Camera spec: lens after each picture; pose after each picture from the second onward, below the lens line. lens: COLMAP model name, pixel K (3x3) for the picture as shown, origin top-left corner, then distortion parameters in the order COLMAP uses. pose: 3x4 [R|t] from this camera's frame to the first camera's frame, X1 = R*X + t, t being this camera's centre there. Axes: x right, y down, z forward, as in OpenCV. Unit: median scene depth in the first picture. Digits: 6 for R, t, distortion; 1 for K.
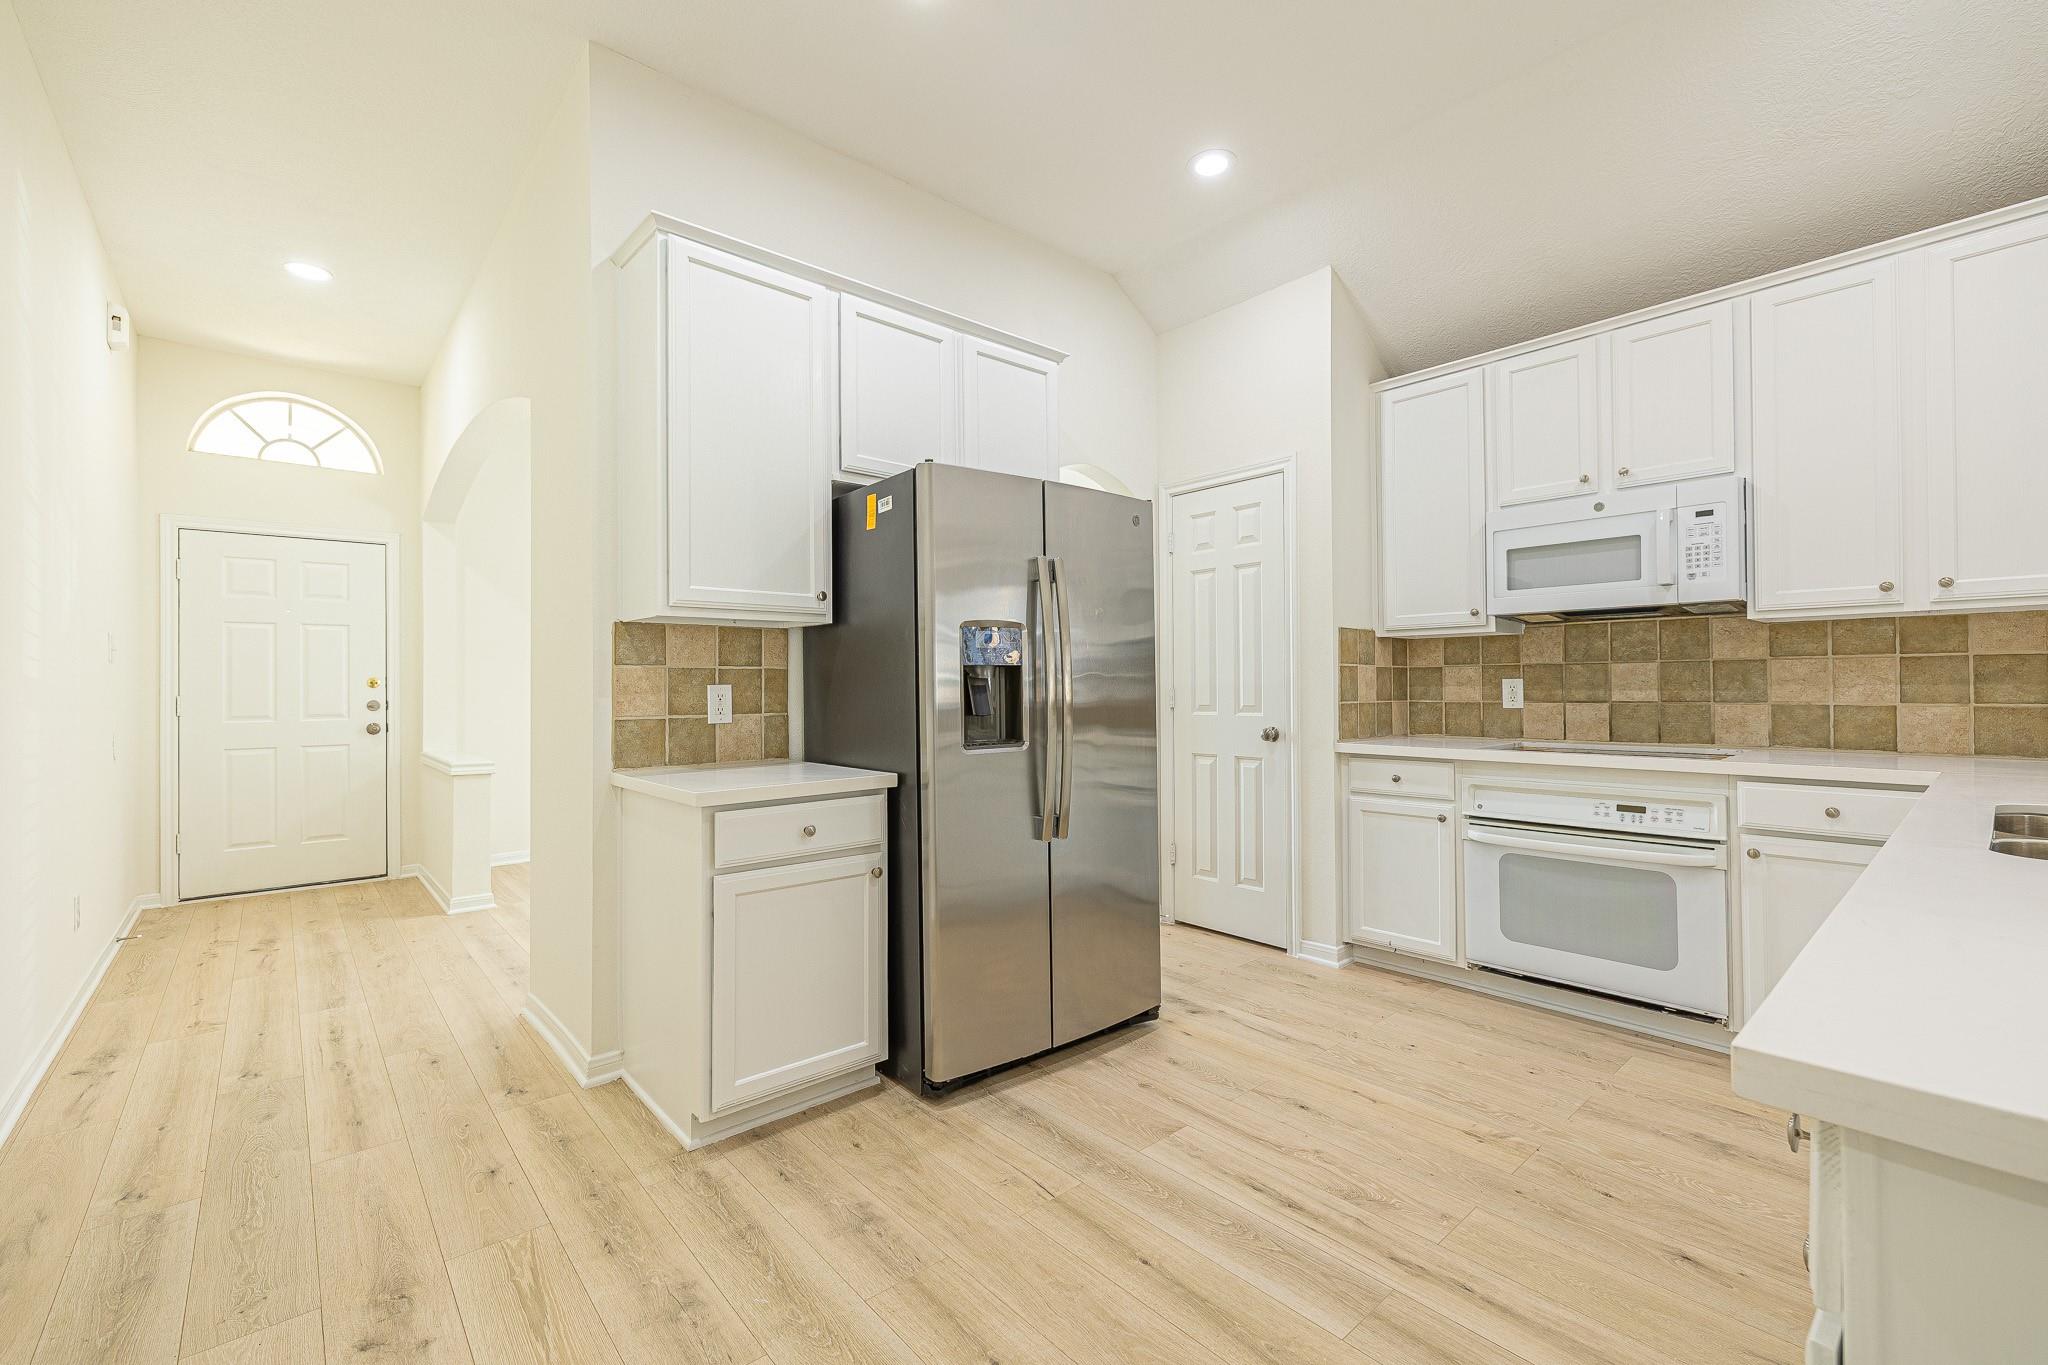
lens RADIAL K [[858.7, 0, 1015.8], [0, 858.7, 681.5], [0, 0, 1]] dist [-0.002724, -0.000443]
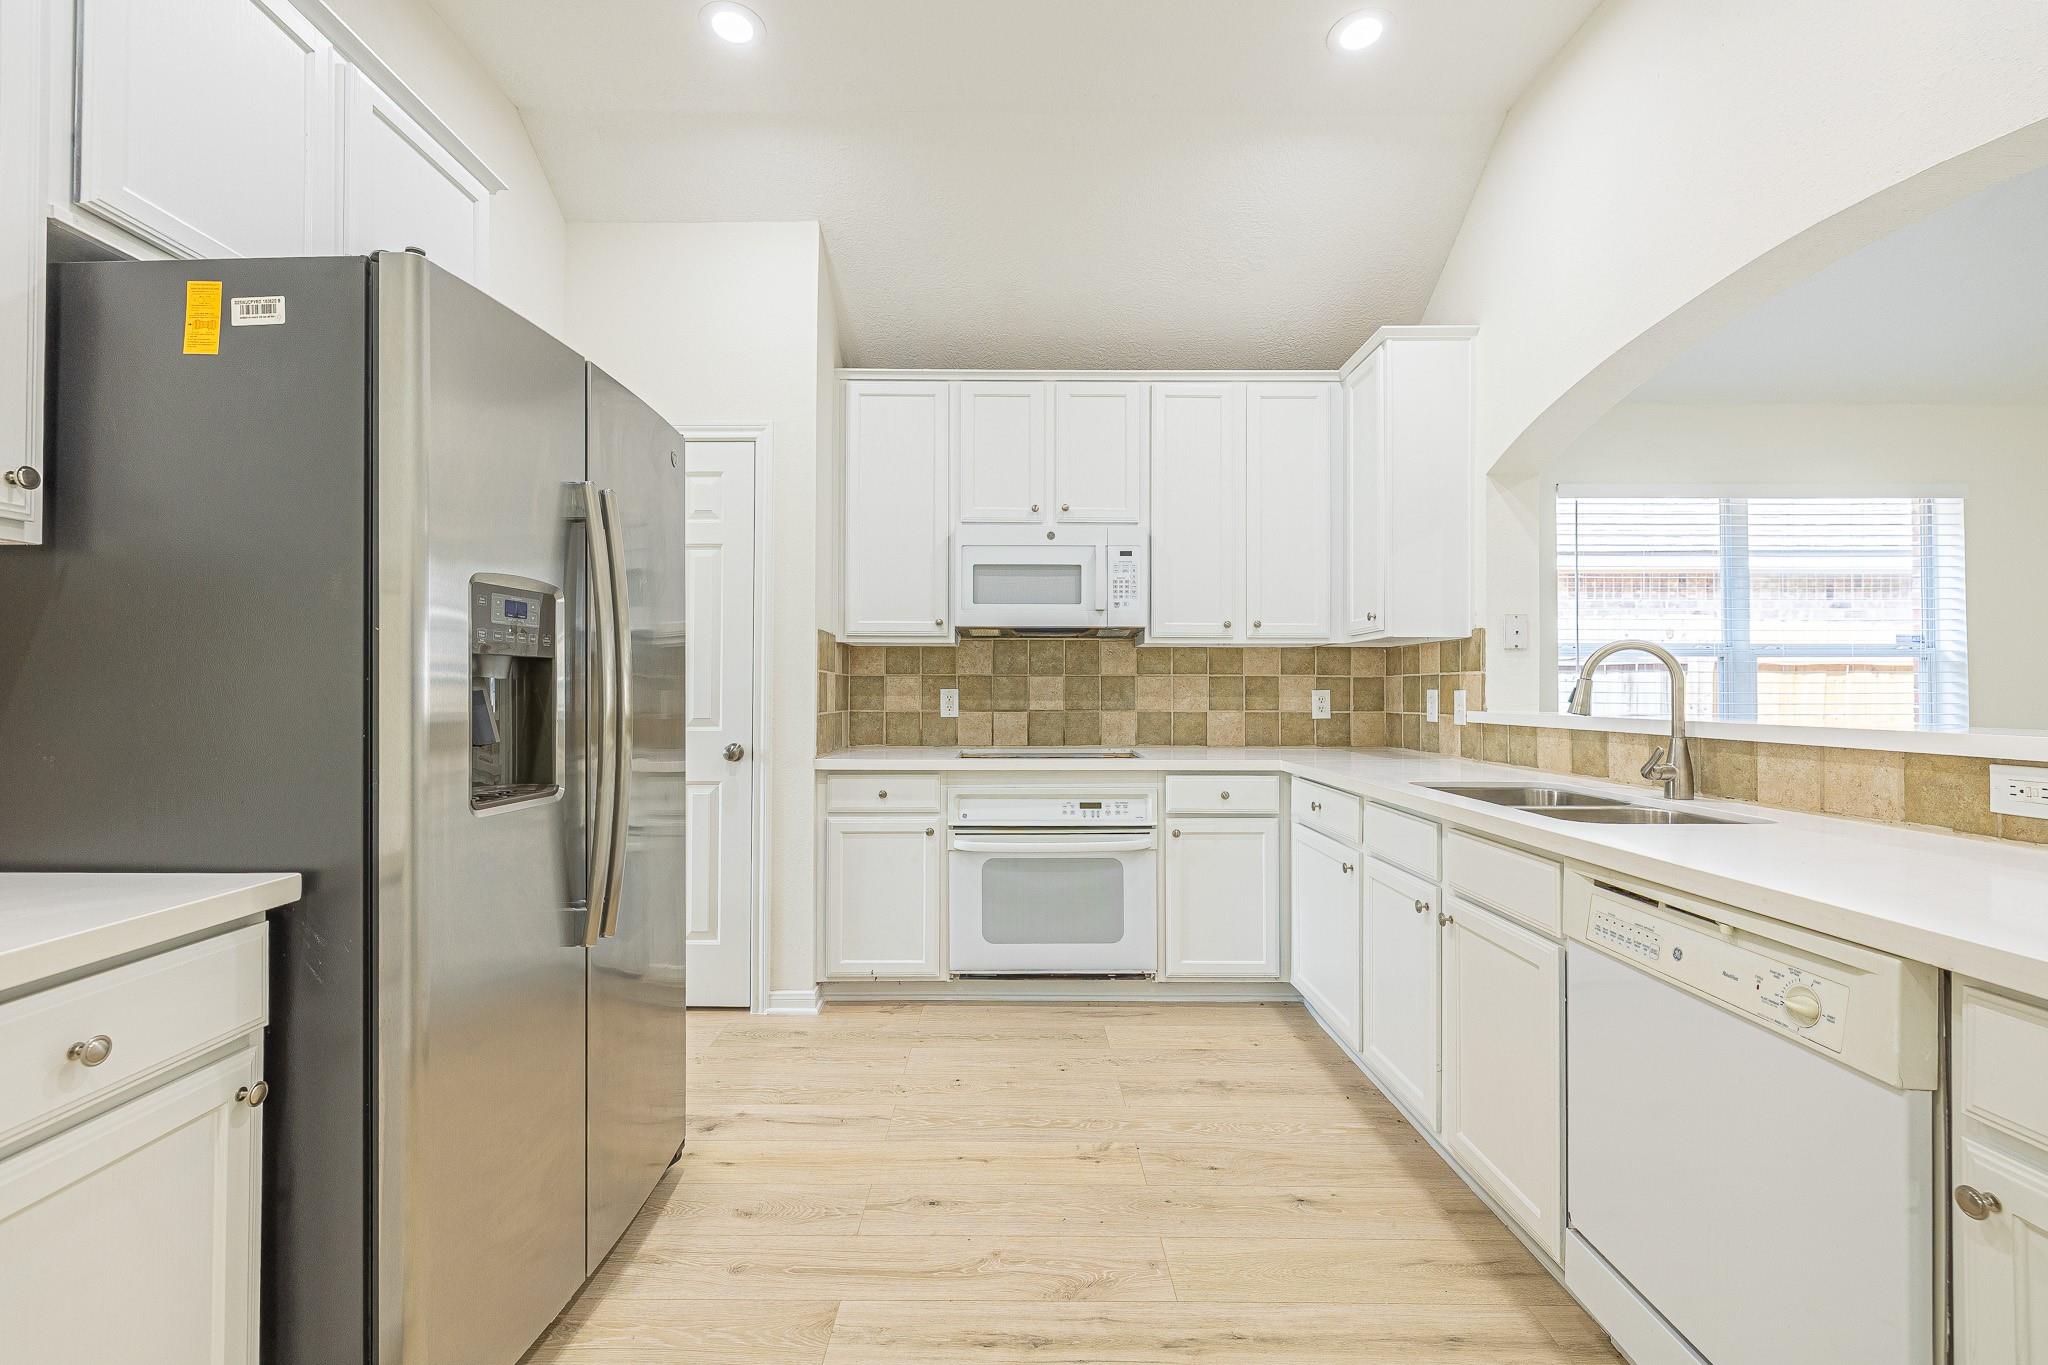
lens RADIAL K [[863.0, 0, 1014.1], [0, 863.0, 681.8], [0, 0, 1]] dist [-0.000241, -0.000370]
pose [[0.652642, 0.017374, 0.757467, -0.198662], [-0.011252, 0.999849, -0.013238, 0.001391], [-0.757583, 0.000117, 0.652739, 0.307611]]
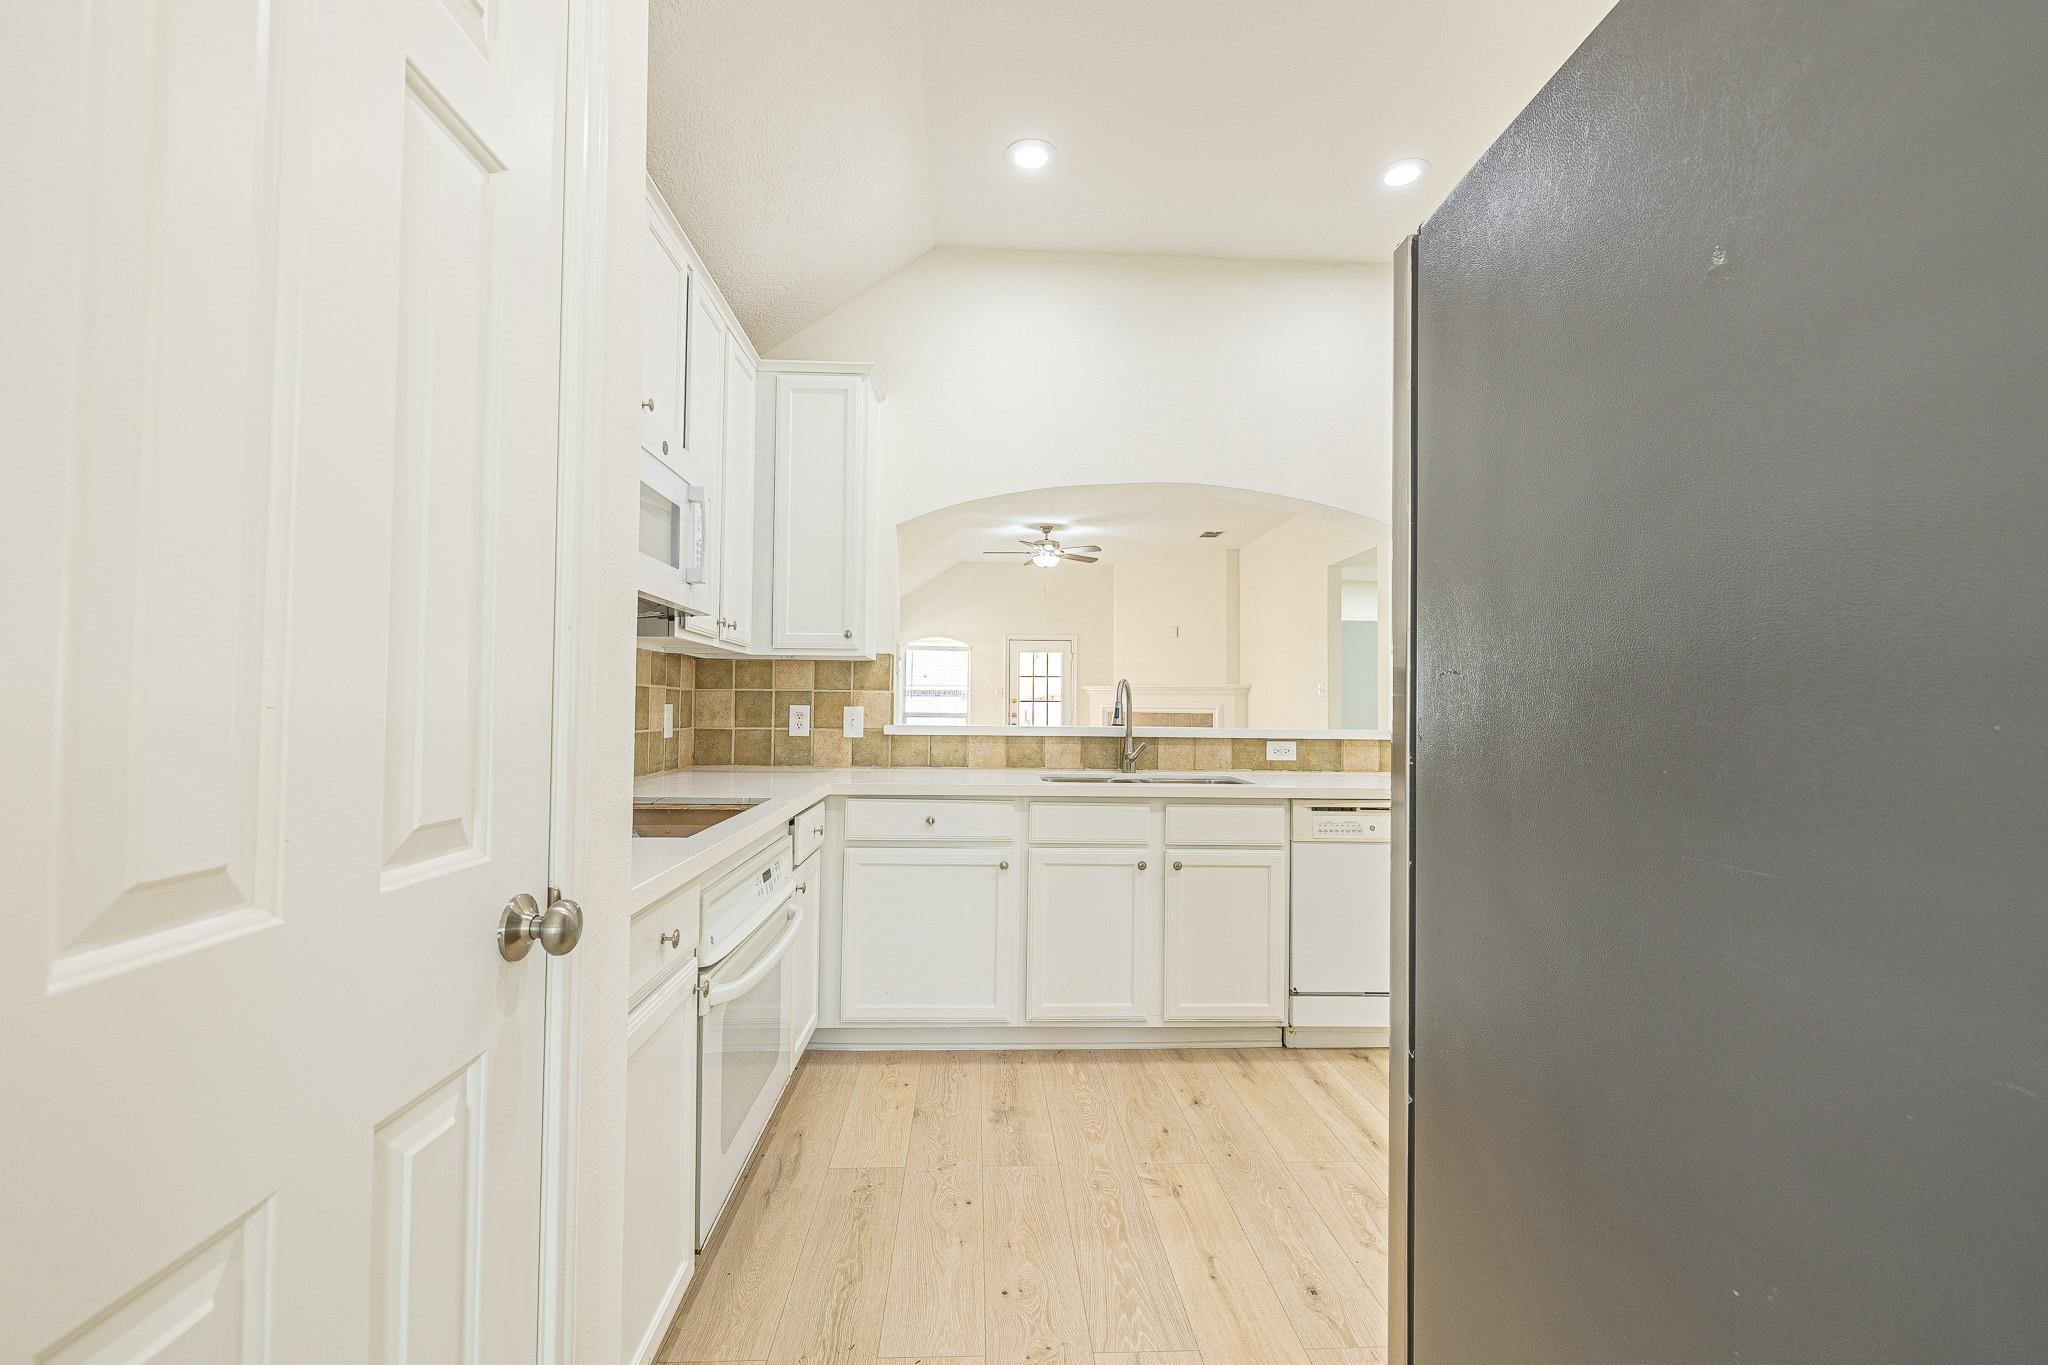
lens RADIAL K [[863.0, 0, 1014.1], [0, 863.0, 681.8], [0, 0, 1]] dist [-0.000241, -0.000370]
pose [[-0.786465, 0.017804, 0.617378, 0.054133], [-0.008624, 0.999170, -0.039799, 0.003101], [-0.617575, -0.036625, -0.785659, 1.372147]]
